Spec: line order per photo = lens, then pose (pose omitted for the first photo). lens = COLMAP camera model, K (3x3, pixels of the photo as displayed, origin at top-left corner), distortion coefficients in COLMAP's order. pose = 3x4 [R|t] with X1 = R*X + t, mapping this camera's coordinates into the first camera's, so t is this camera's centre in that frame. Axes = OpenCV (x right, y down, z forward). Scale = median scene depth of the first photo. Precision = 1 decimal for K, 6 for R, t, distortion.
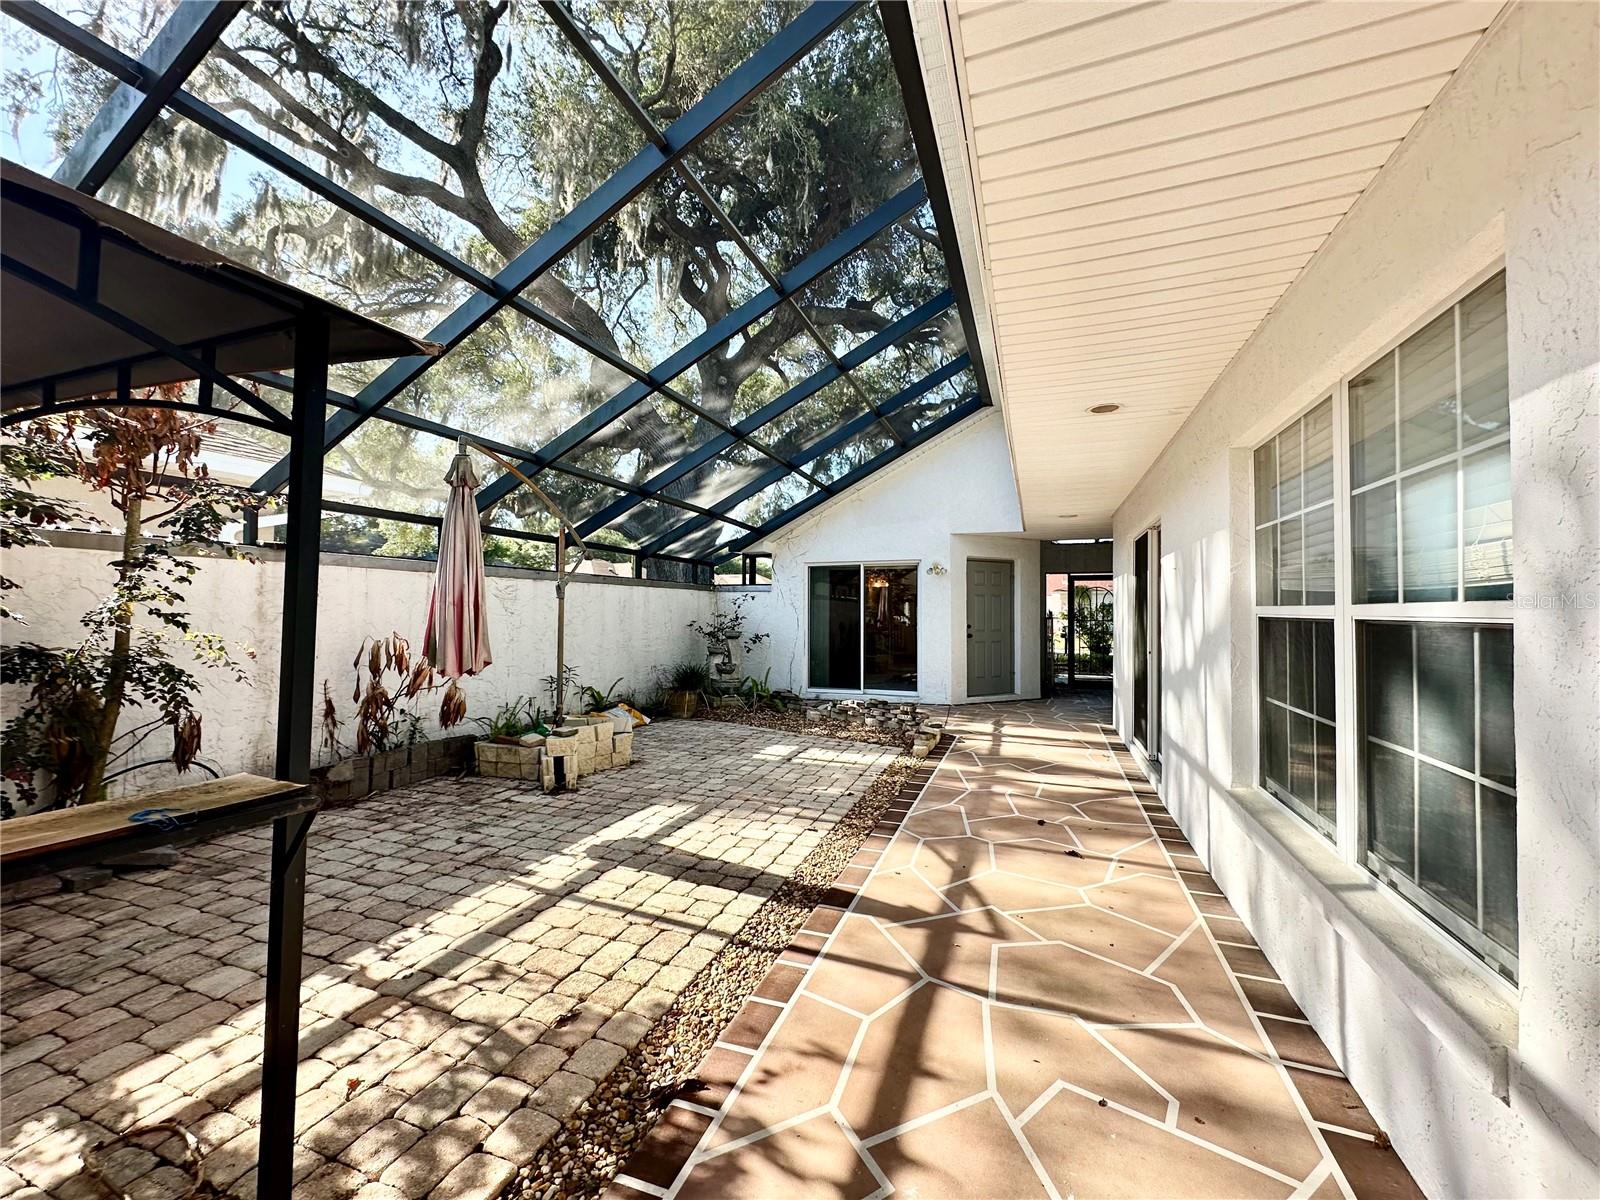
lens RADIAL K [[627.3, 0, 800.0], [0, 627.3, 600.0], [0, 0, 1]] dist [0.002125, 0.000360]
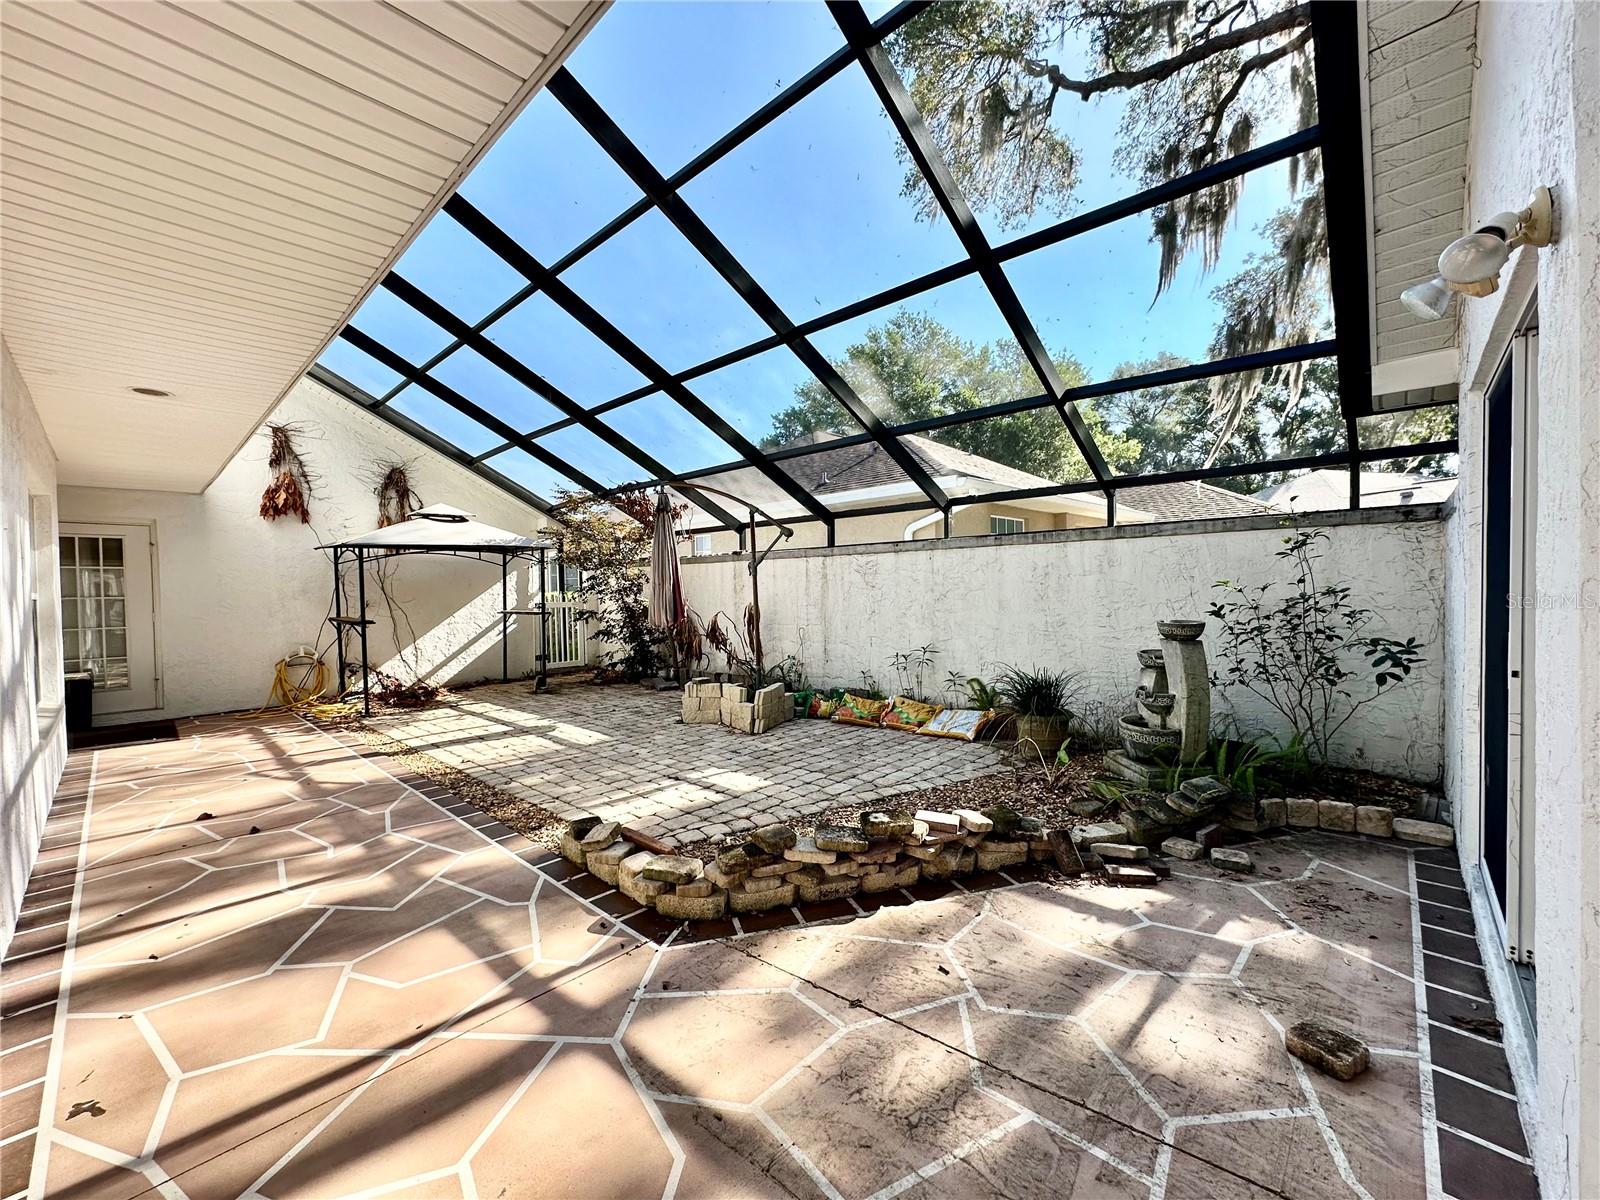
lens RADIAL K [[627.3, 0, 800.0], [0, 627.3, 600.0], [0, 0, 1]] dist [0.002125, 0.000360]
pose [[-0.381387, 0.029092, -0.923958, 0.849416], [0.034335, 0.999261, 0.017290, 0.035453], [0.923778, -0.025130, -0.382104, 1.938939]]
